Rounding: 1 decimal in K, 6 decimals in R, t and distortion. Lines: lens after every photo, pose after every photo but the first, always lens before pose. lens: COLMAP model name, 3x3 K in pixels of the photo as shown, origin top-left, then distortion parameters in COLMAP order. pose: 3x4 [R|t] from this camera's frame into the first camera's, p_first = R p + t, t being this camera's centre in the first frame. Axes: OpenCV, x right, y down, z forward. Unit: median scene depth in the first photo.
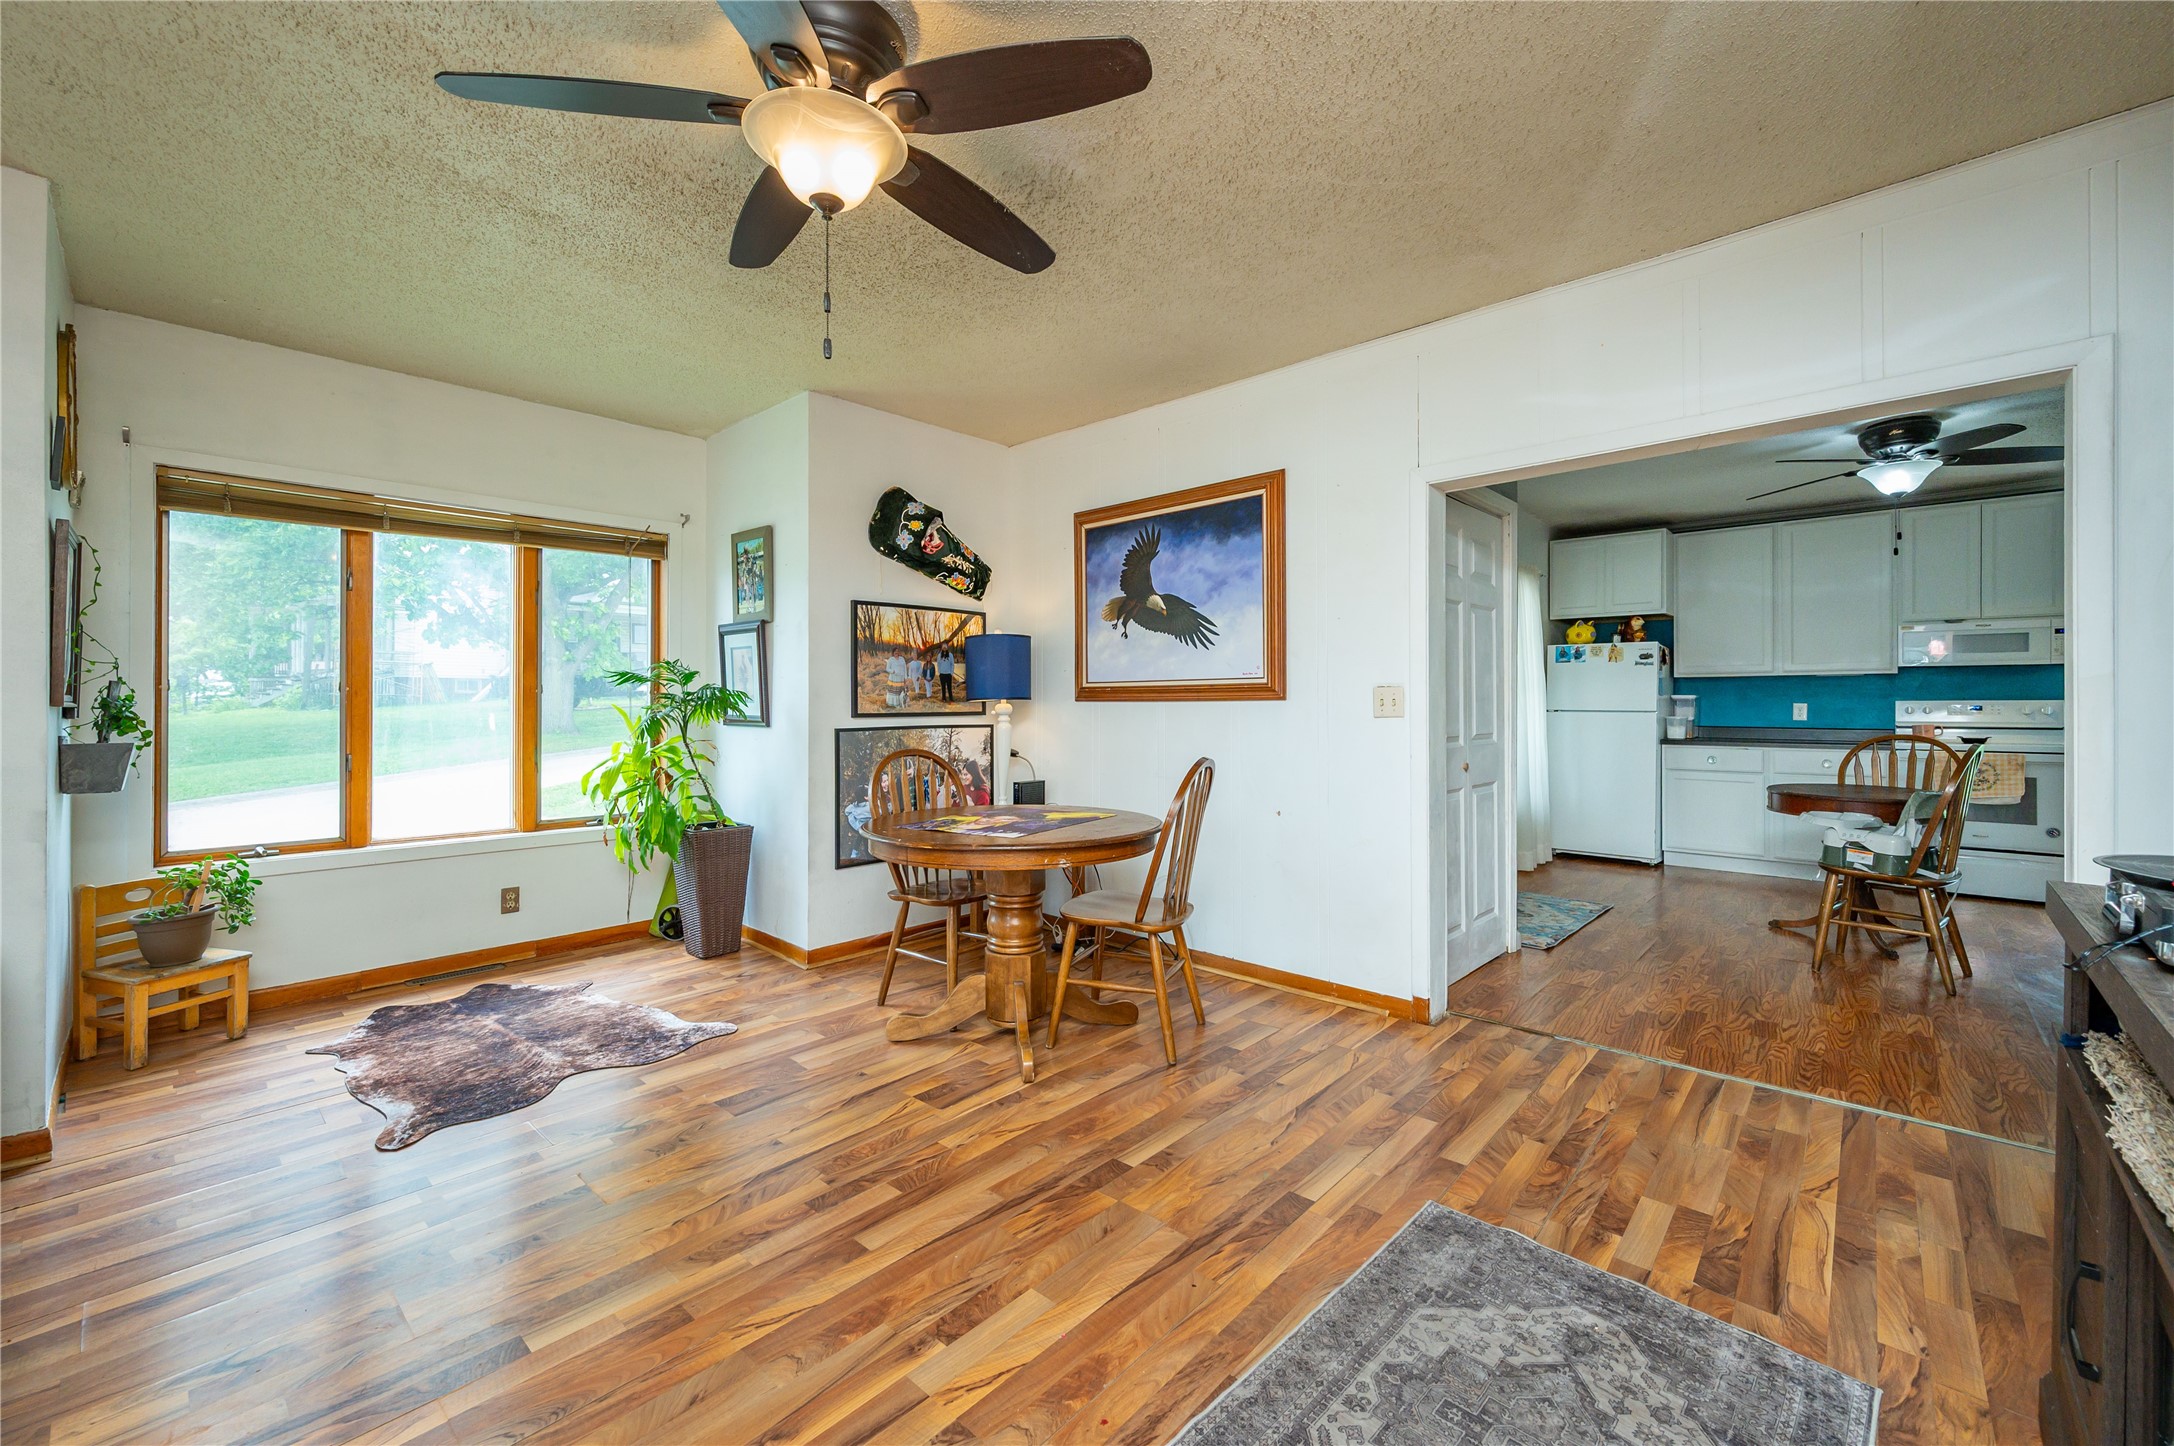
lens RADIAL K [[877.0, 0, 1088.3], [0, 877.0, 692.2], [0, 0, 1]] dist [-0.000980, 0.001002]
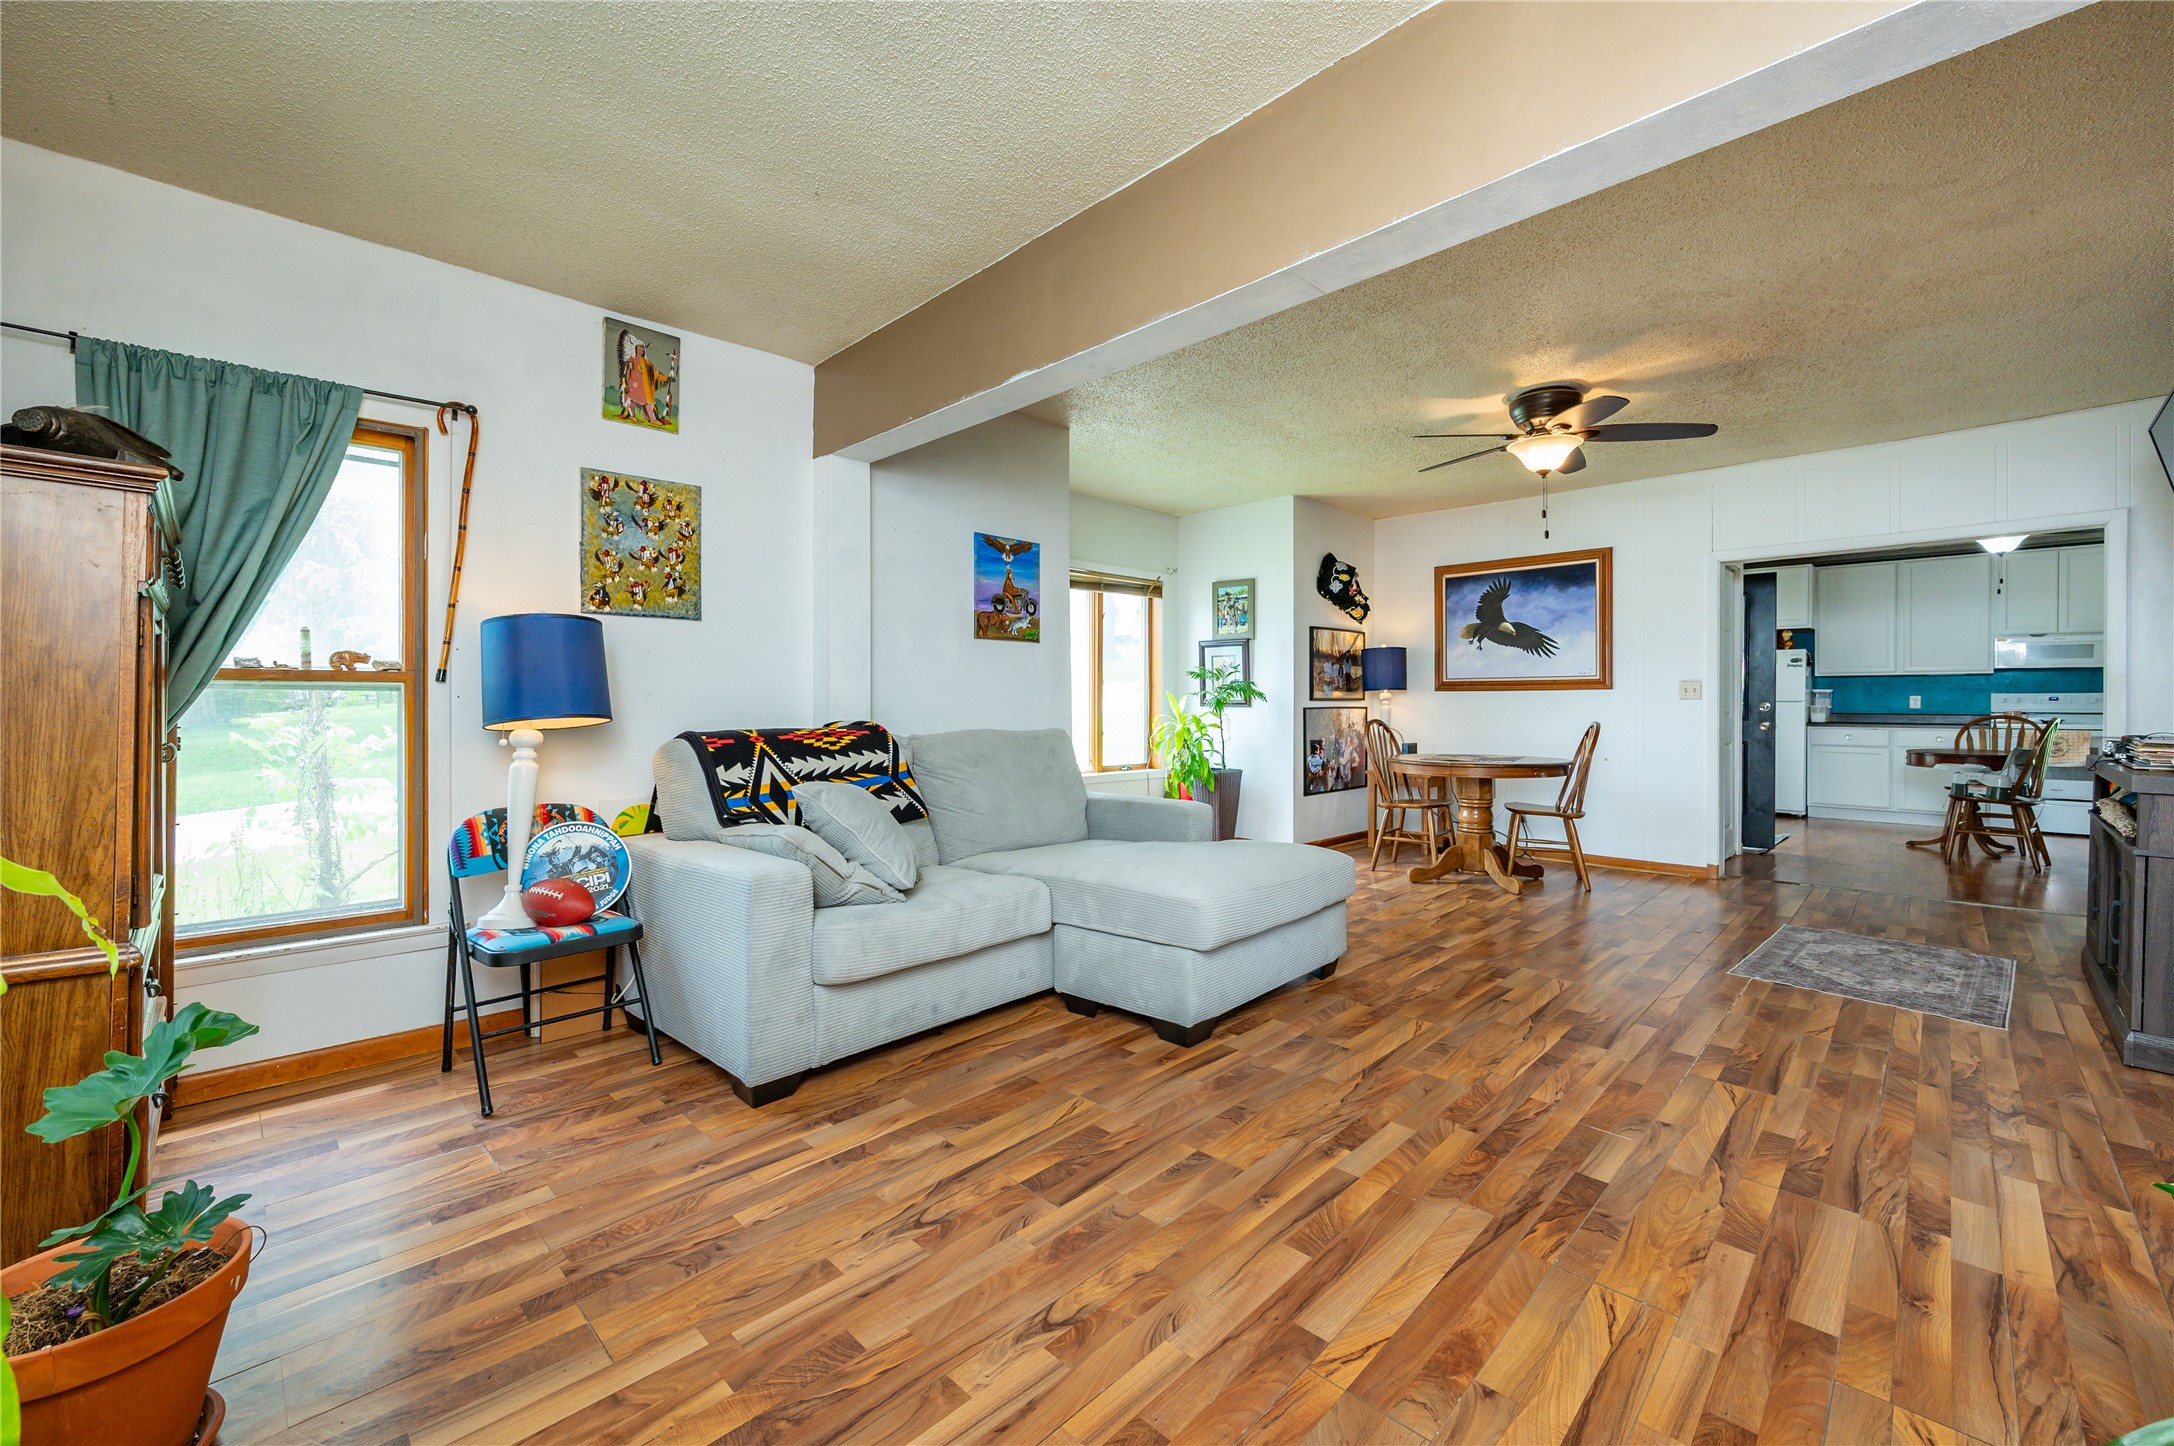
lens RADIAL K [[877.0, 0, 1078.9], [0, 877.0, 714.3], [0, 0, 1]] dist [-0.000980, 0.001002]
pose [[0.999086, 0.004063, -0.042554, -0.600548], [-0.002787, 0.999546, 0.030015, 0.007064], [0.042656, -0.029869, 0.998643, -0.578729]]
